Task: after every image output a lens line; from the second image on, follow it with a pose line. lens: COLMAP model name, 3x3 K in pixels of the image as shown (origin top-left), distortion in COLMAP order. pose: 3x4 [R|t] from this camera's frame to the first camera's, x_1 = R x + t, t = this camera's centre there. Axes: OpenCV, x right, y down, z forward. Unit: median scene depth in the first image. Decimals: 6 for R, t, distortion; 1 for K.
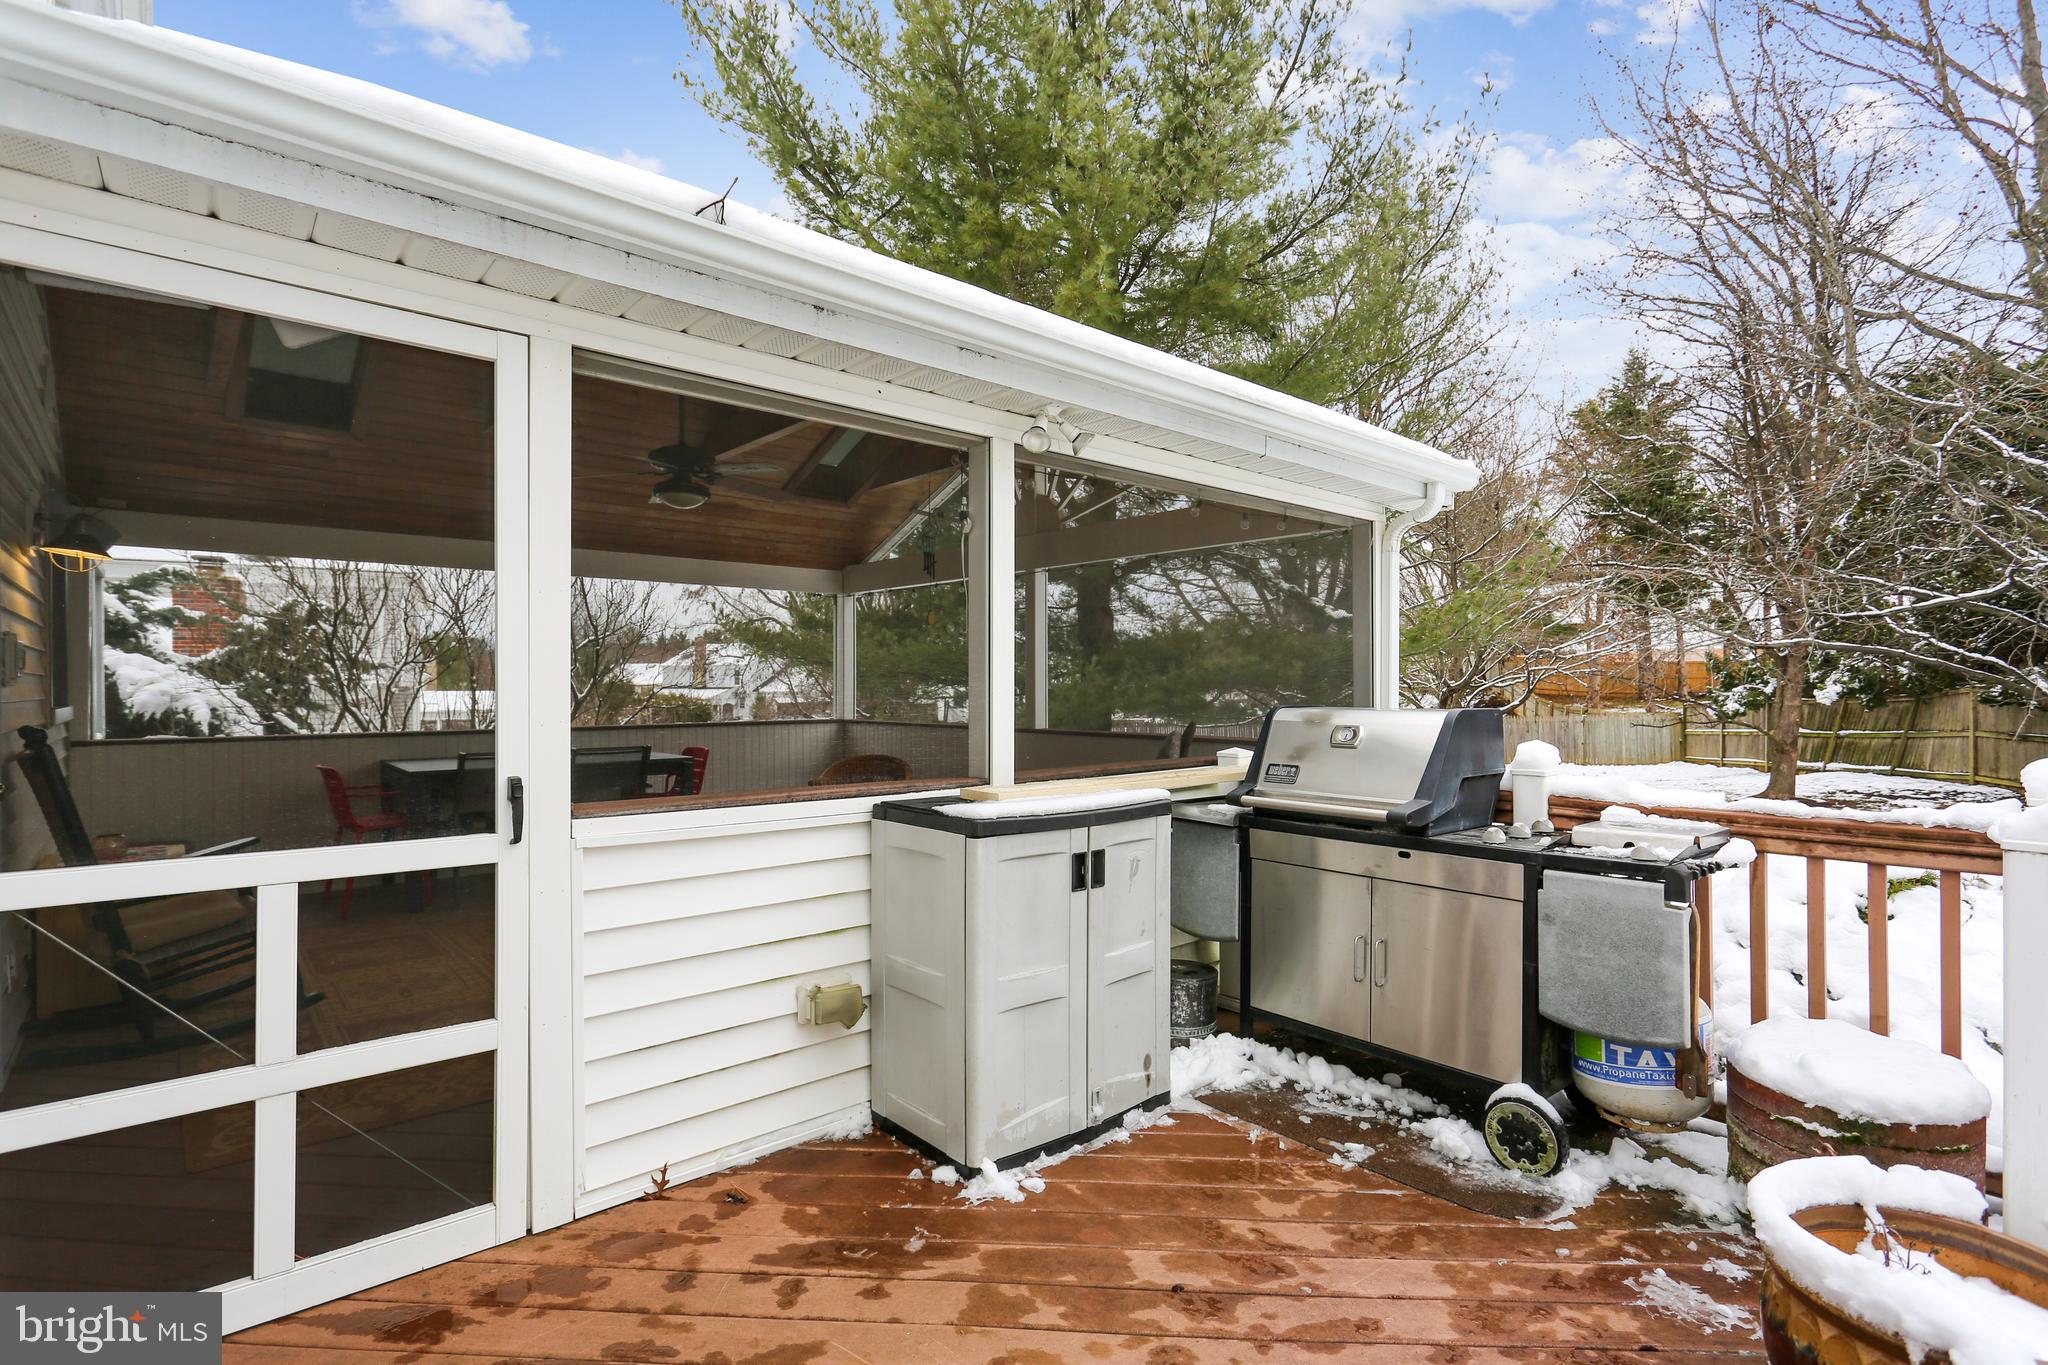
lens RADIAL K [[969.5, 0, 1018.1], [0, 969.5, 683.3], [0, 0, 1]] dist [-0.004889, 0.000801]
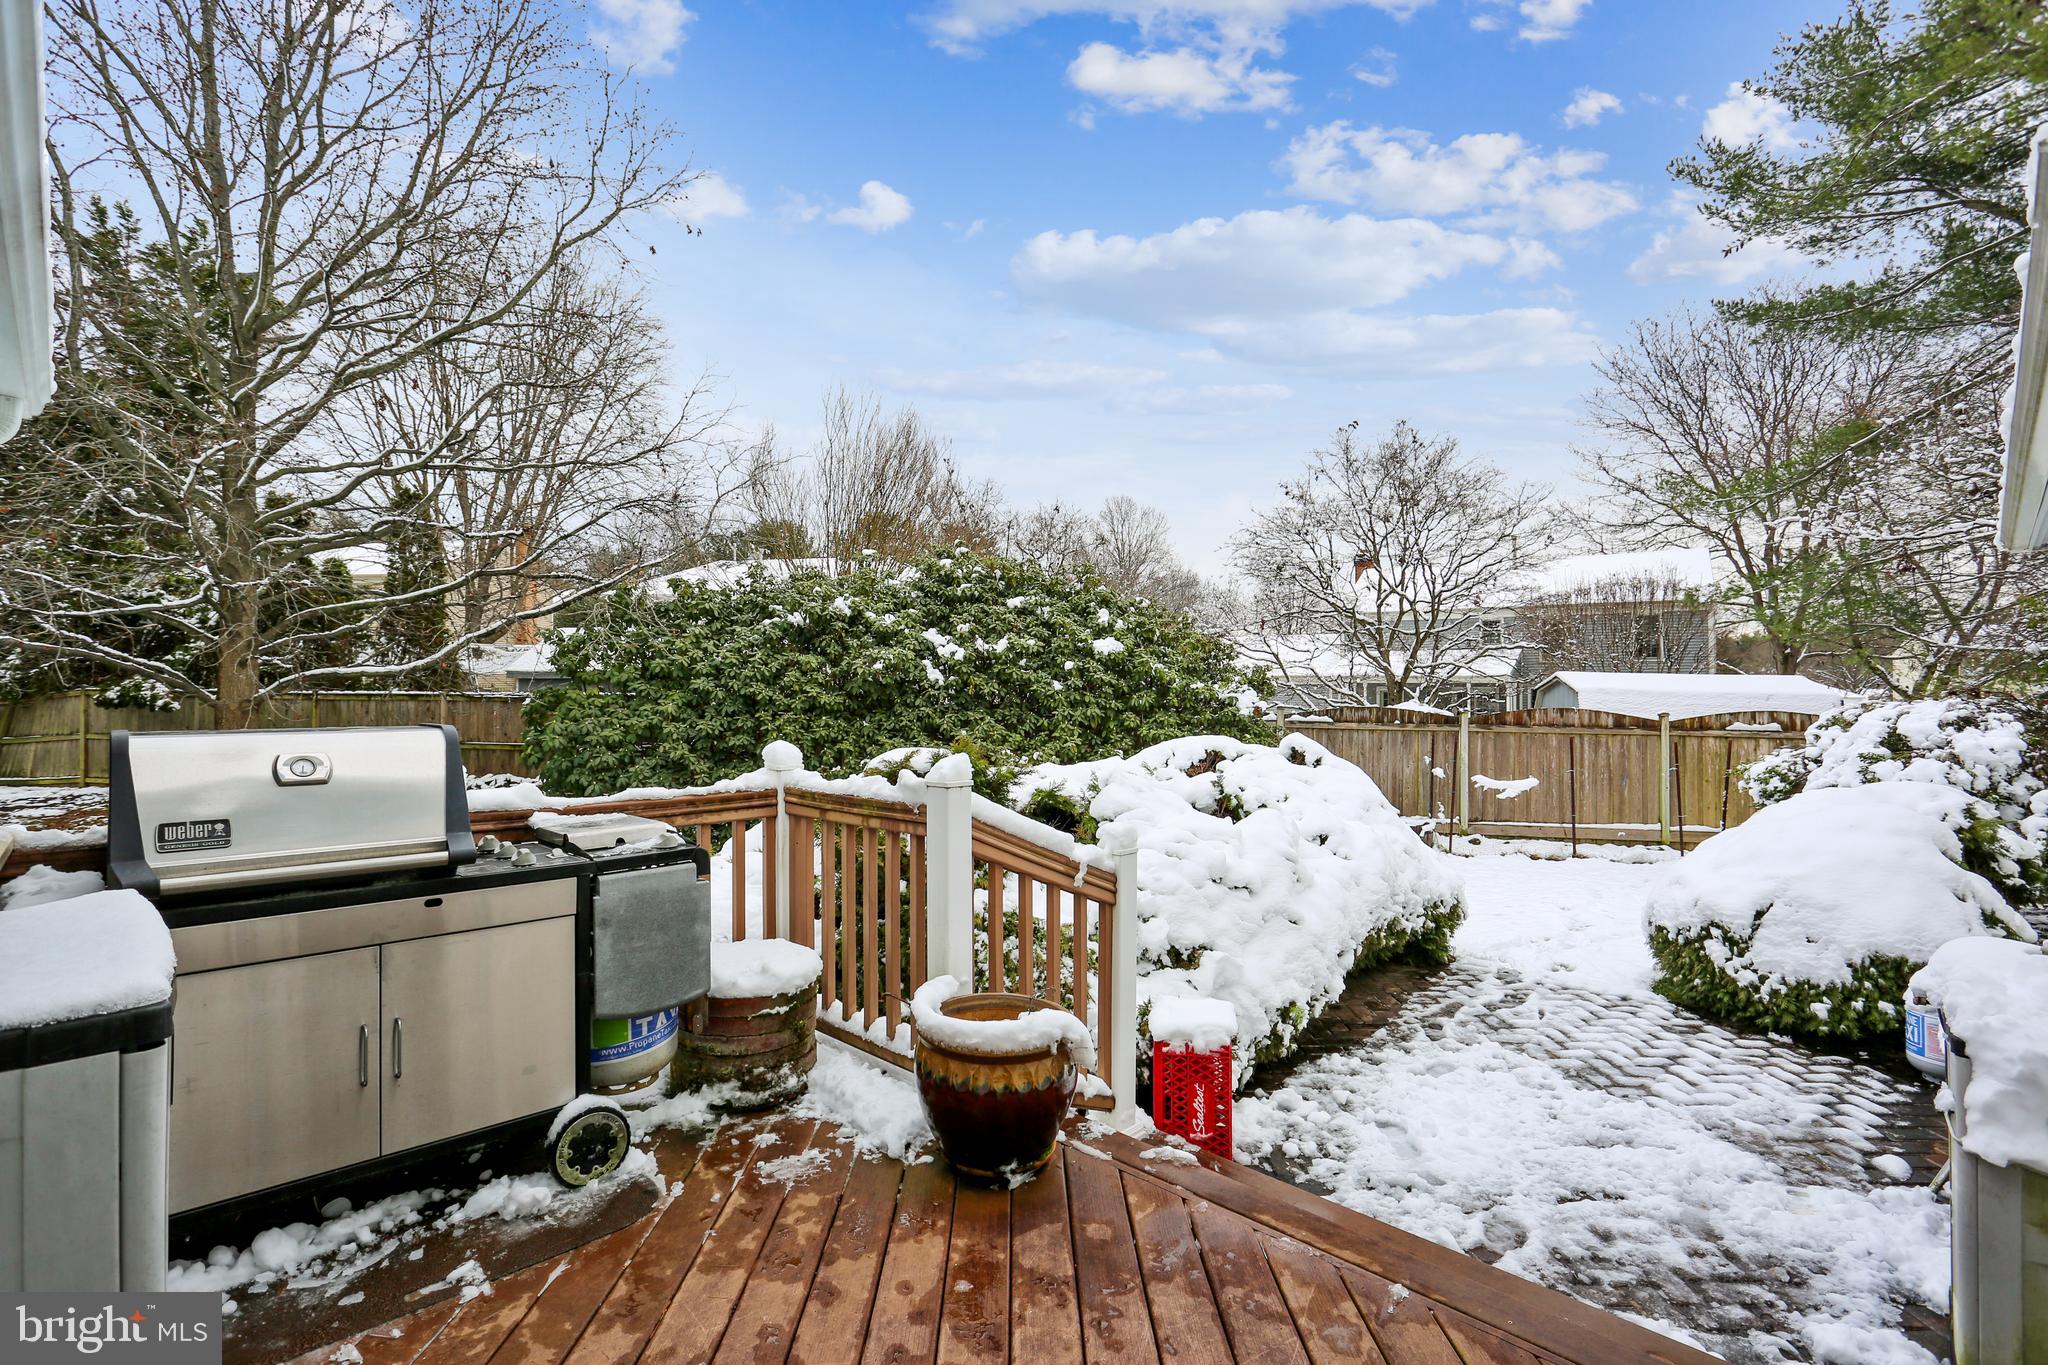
lens RADIAL K [[969.5, 0, 1014.9], [0, 969.5, 680.0], [0, 0, 1]] dist [-0.004889, 0.000801]
pose [[-0.051485, 0.007992, 0.998642, -0.118320], [-0.002774, 0.999963, -0.008146, -0.002270], [-0.998670, -0.003190, -0.051461, 0.141317]]
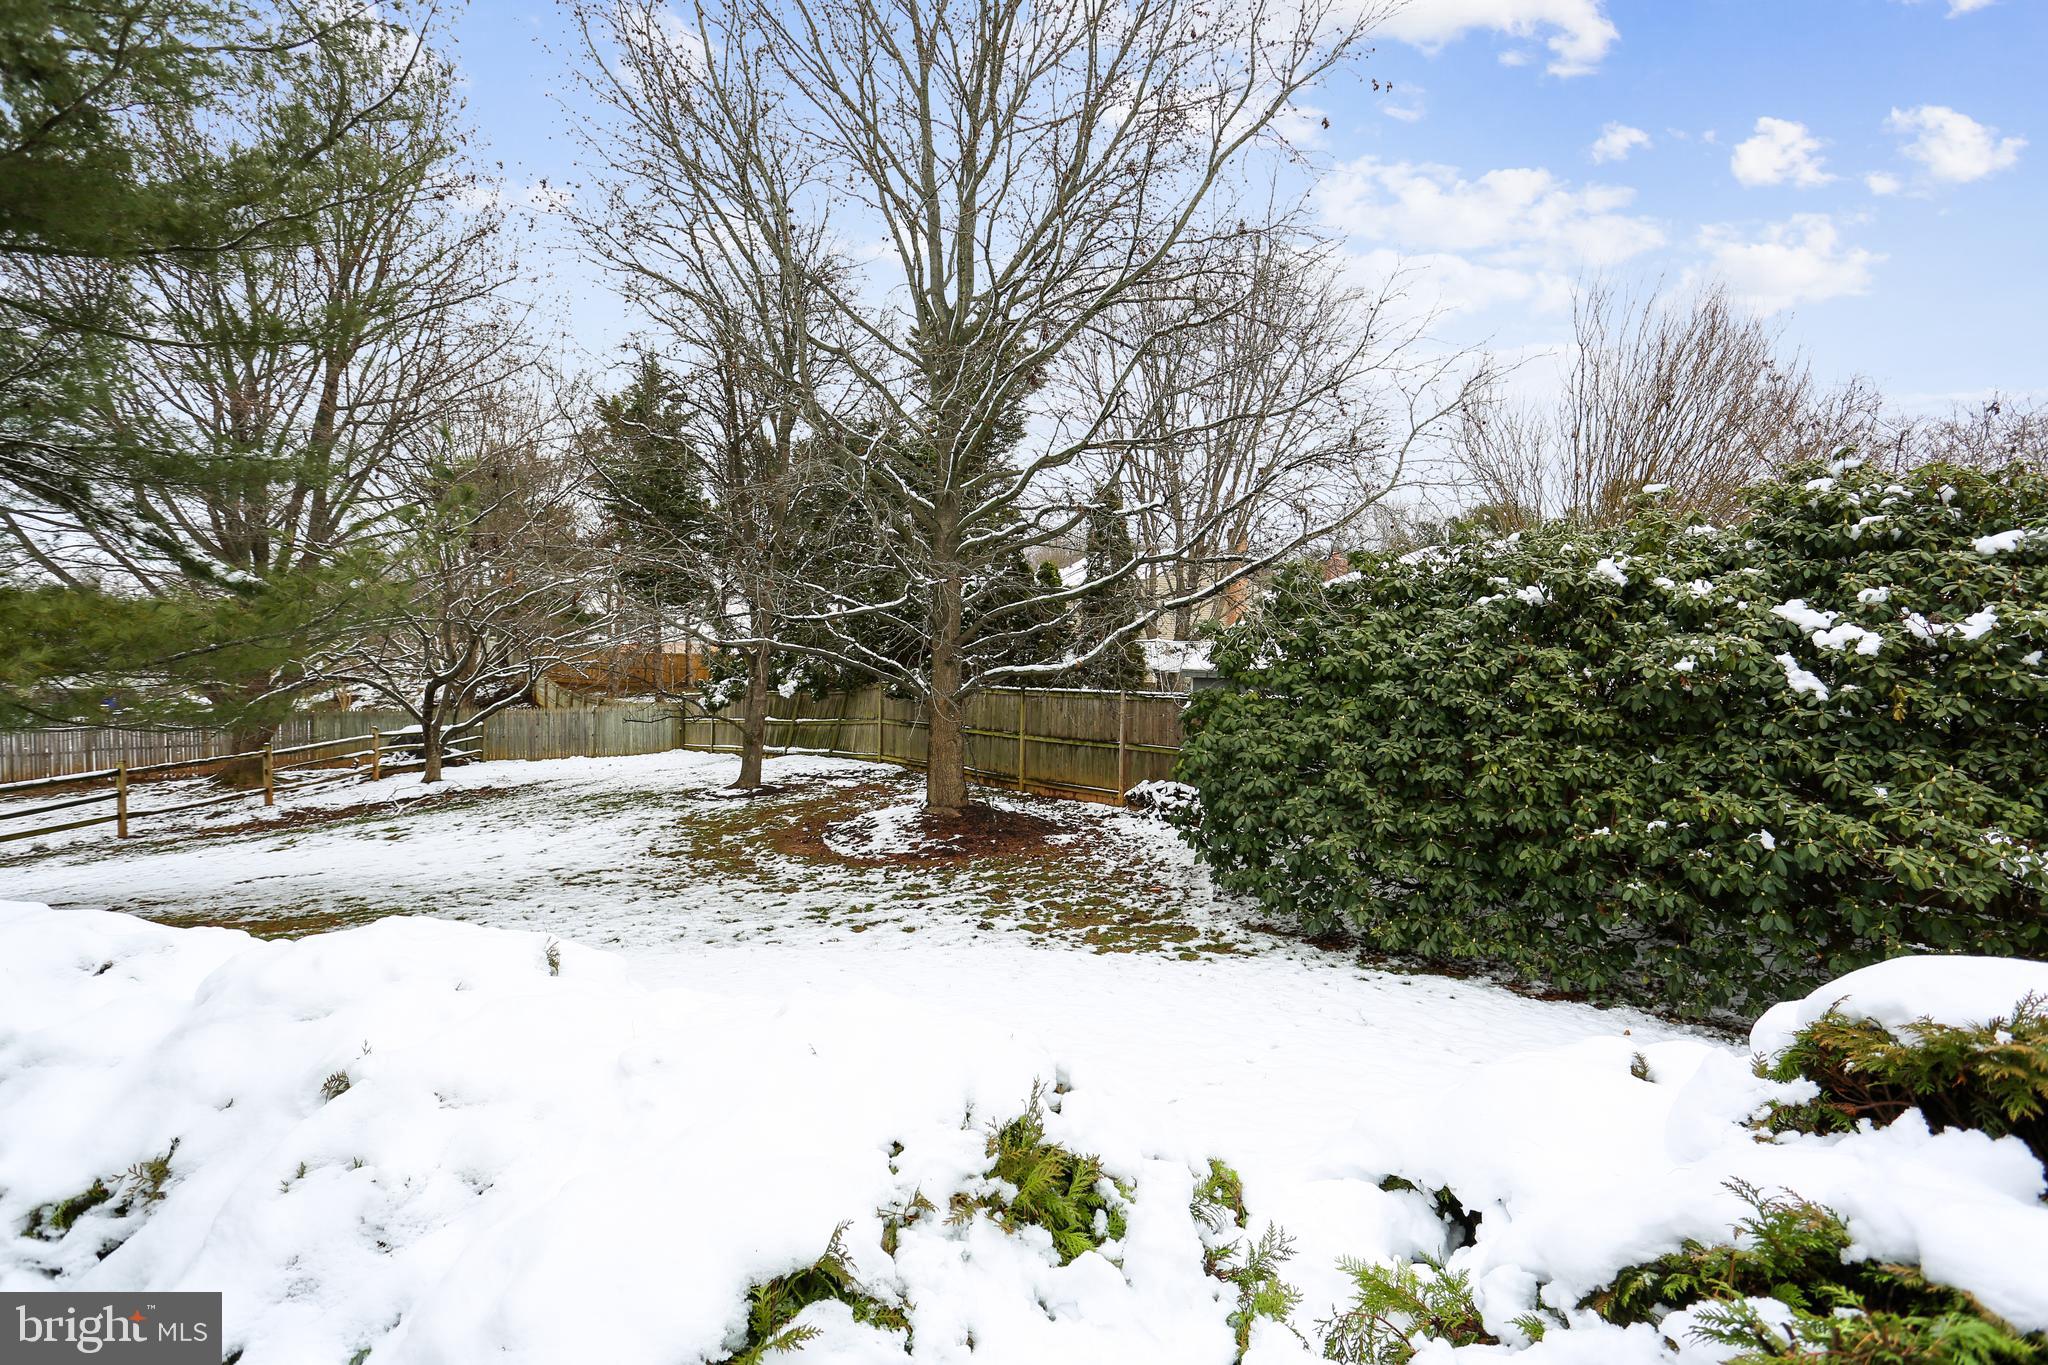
lens RADIAL K [[969.5, 0, 1018.2], [0, 969.5, 672.5], [0, 0, 1]] dist [-0.004889, 0.000801]
pose [[0.604135, 0.013277, 0.796772, 0.195139], [-0.015852, 0.999864, -0.004642, -0.011765], [-0.796725, -0.009826, 0.604263, 0.202589]]
